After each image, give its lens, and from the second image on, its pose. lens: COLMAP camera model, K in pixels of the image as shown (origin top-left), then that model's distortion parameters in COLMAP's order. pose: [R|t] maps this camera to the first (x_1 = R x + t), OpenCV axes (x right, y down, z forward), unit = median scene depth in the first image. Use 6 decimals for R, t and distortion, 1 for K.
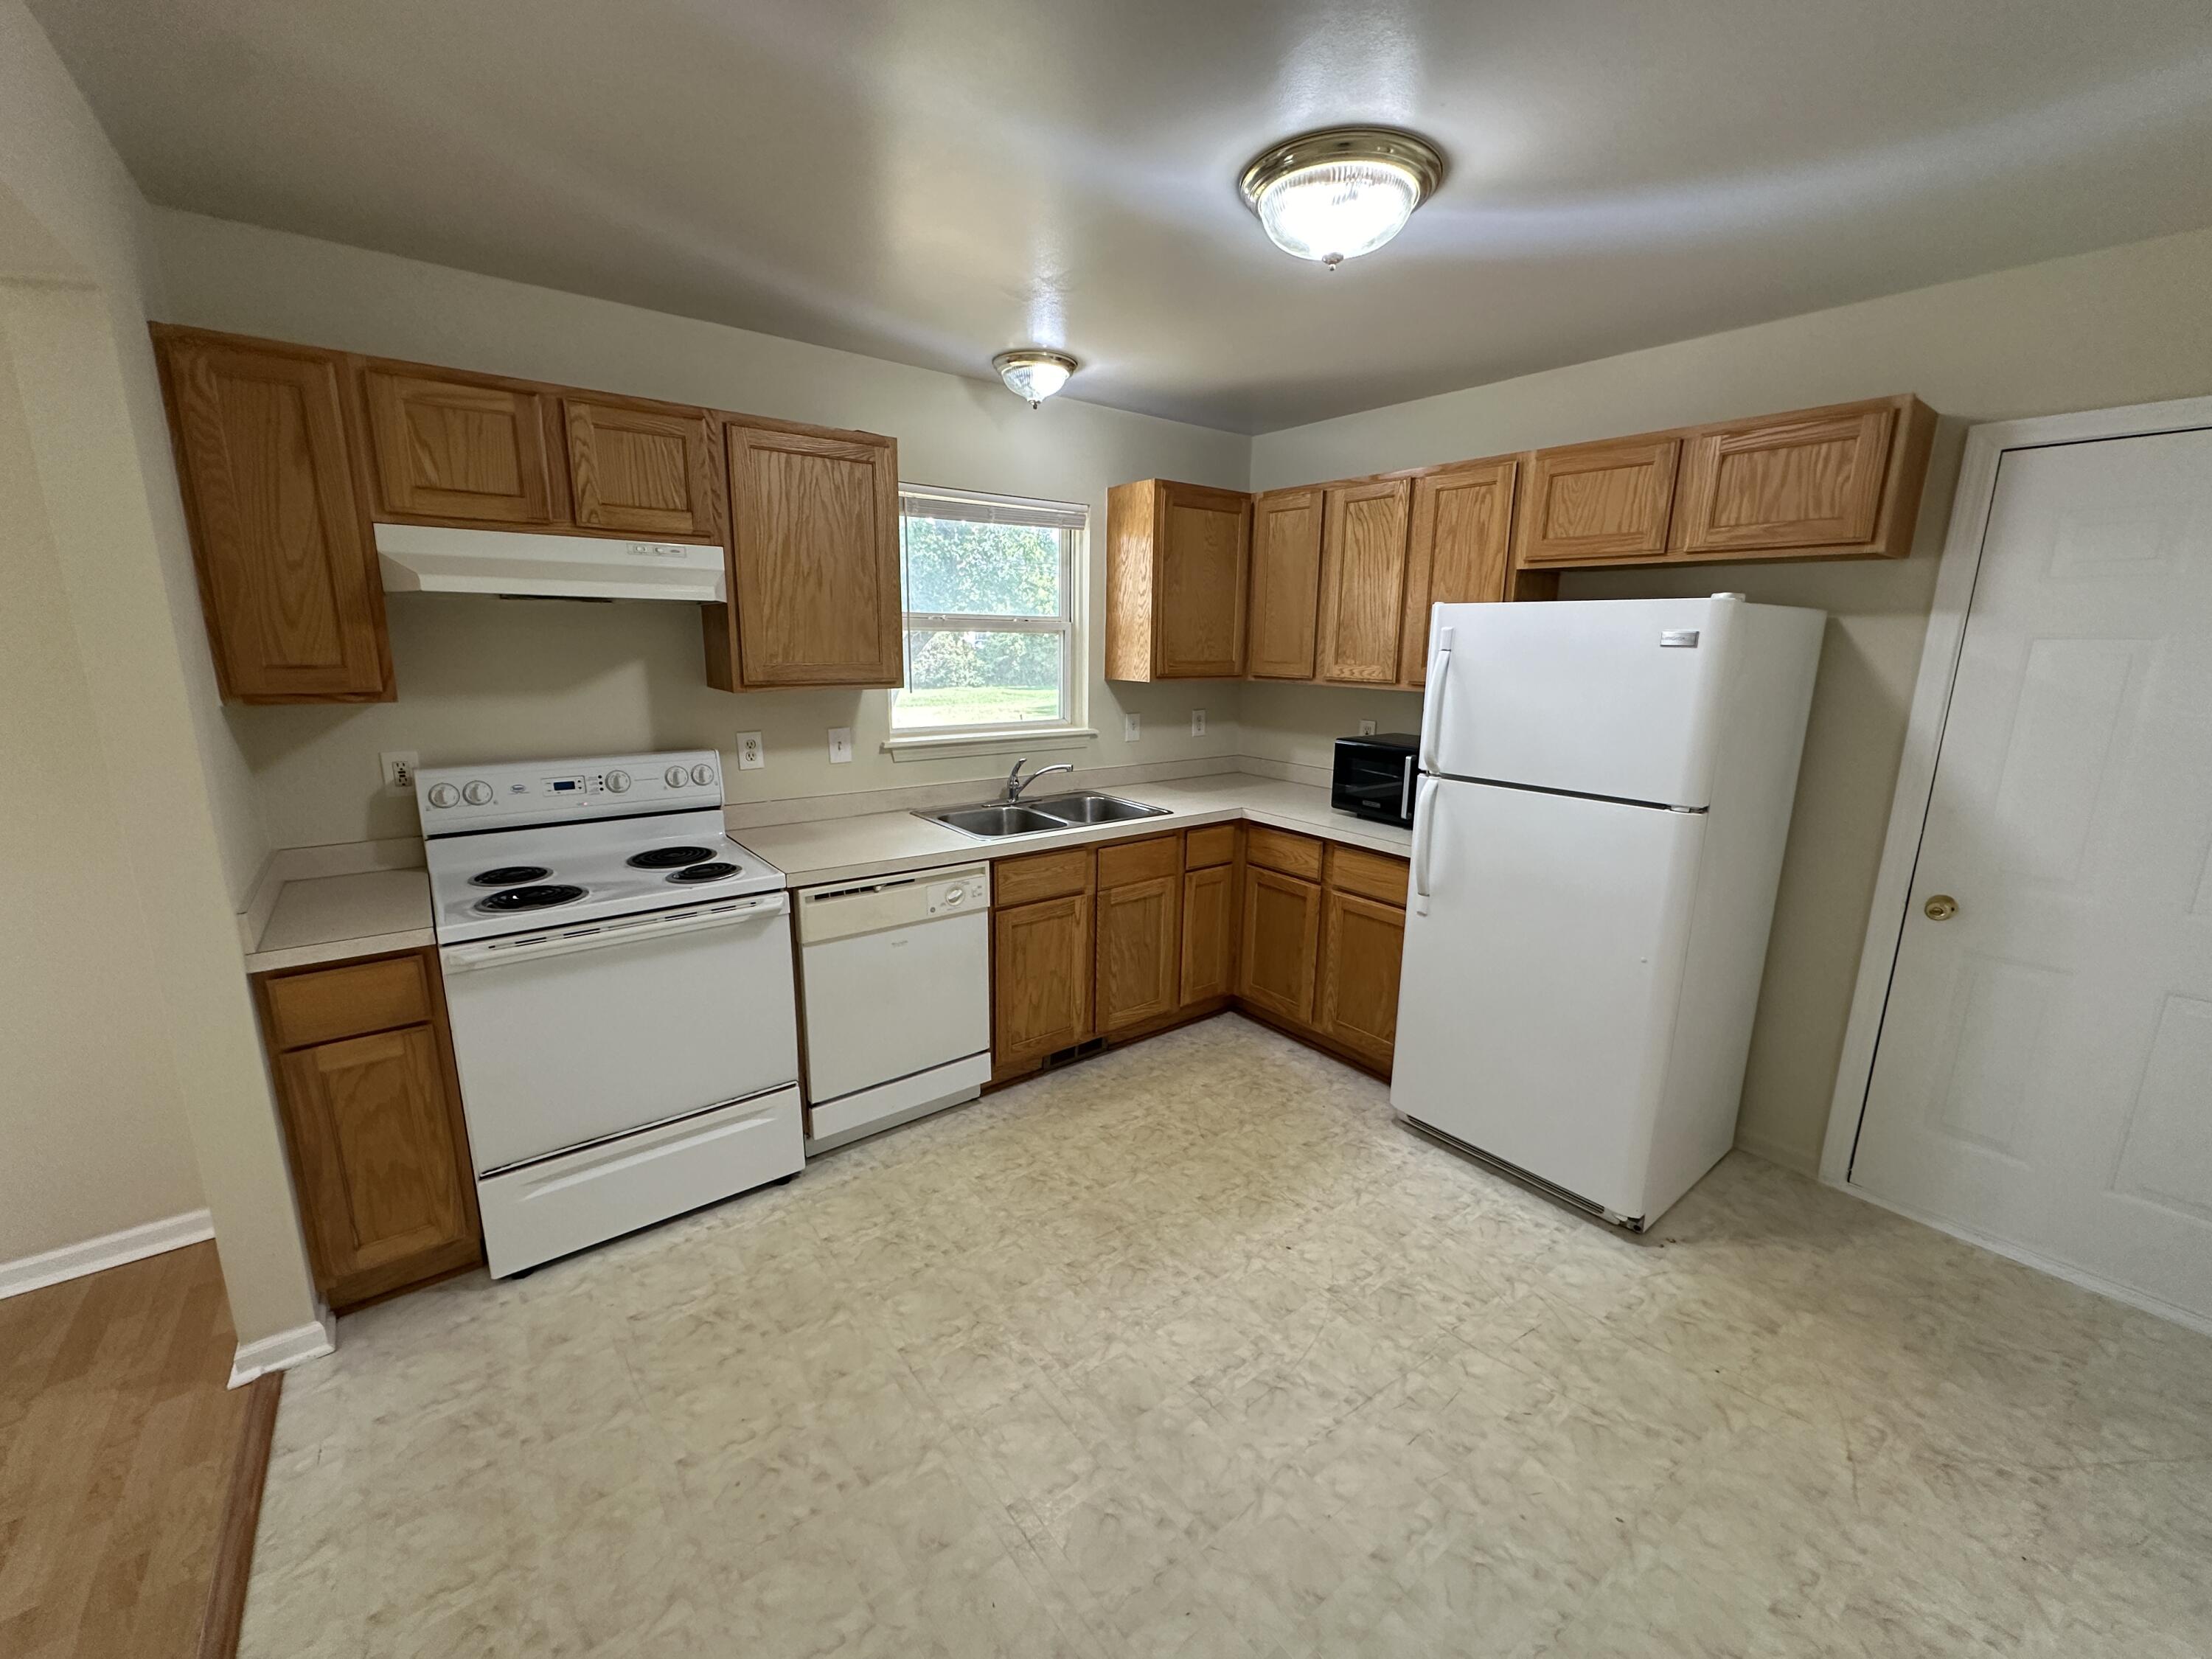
lens RADIAL K [[884.9, 0, 1109.0], [0, 884.9, 831.8], [0, 0, 1]] dist [-0.003443, 0.000526]
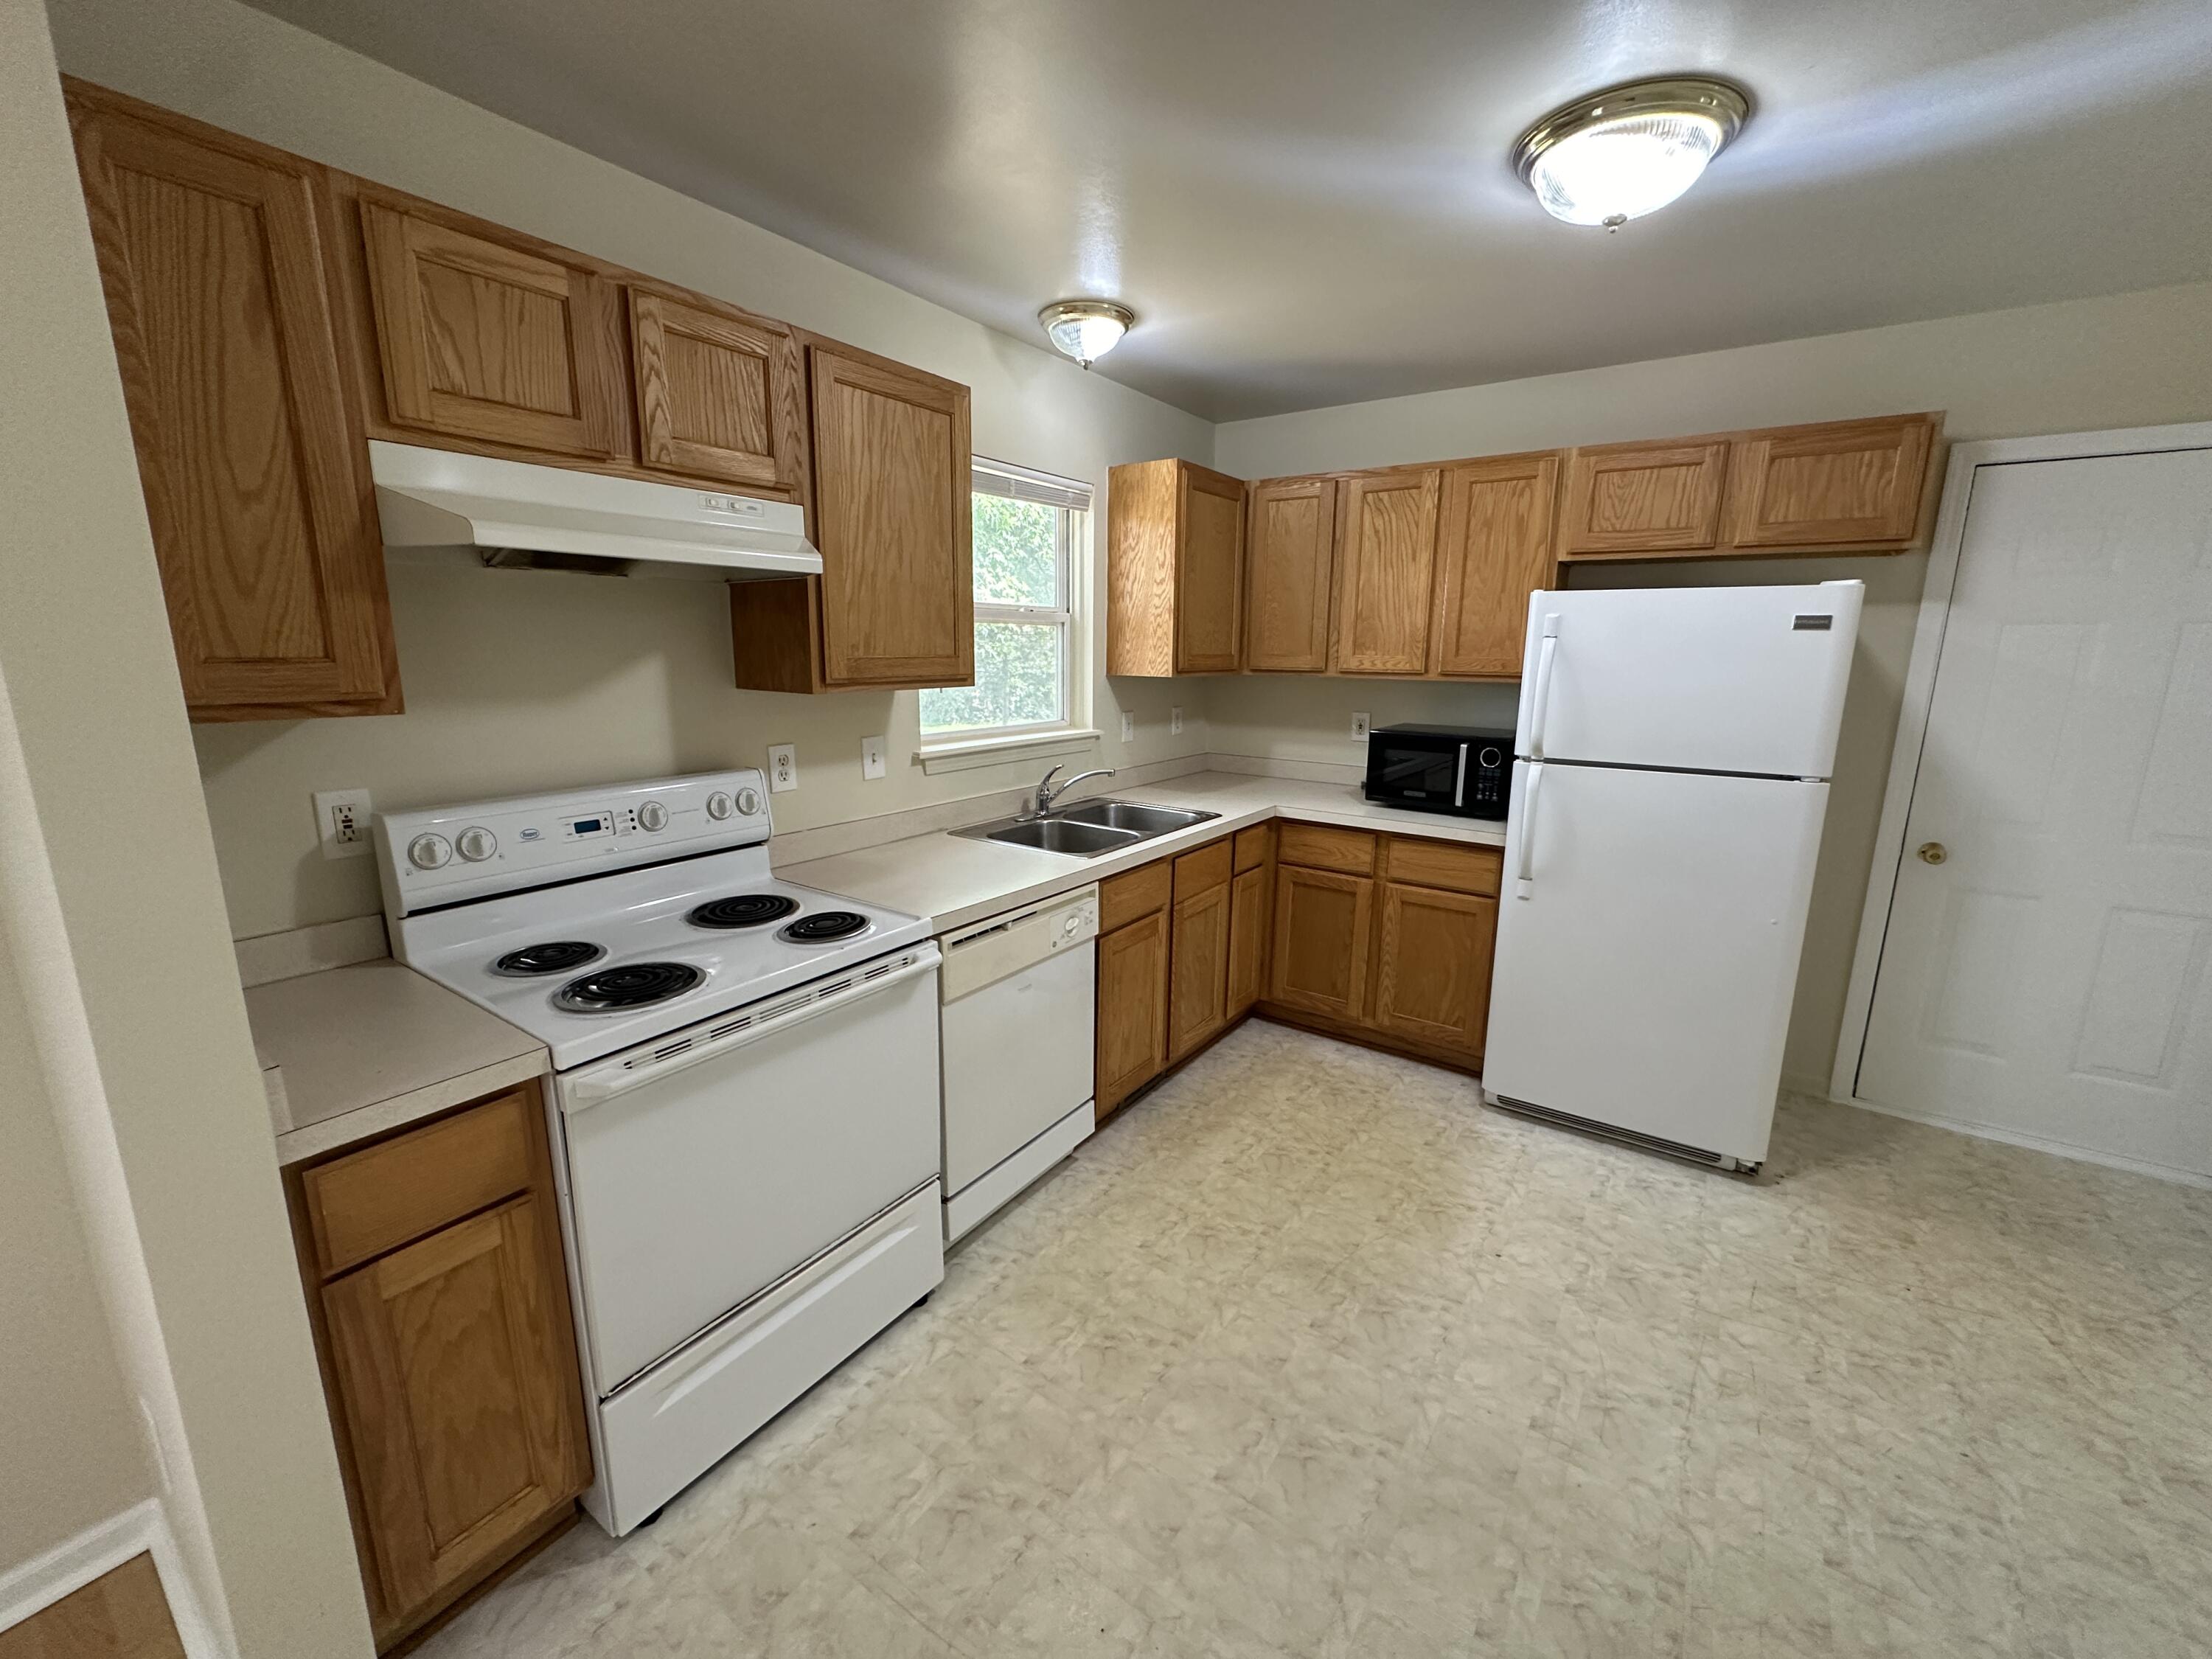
lens RADIAL K [[884.9, 0, 1109.0], [0, 884.9, 831.8], [0, 0, 1]] dist [-0.003443, 0.000526]
pose [[0.954761, -0.066788, 0.289777, -0.411638], [0.068268, 0.997654, 0.005008, -0.021646], [-0.289432, 0.015001, 0.957081, 0.177913]]
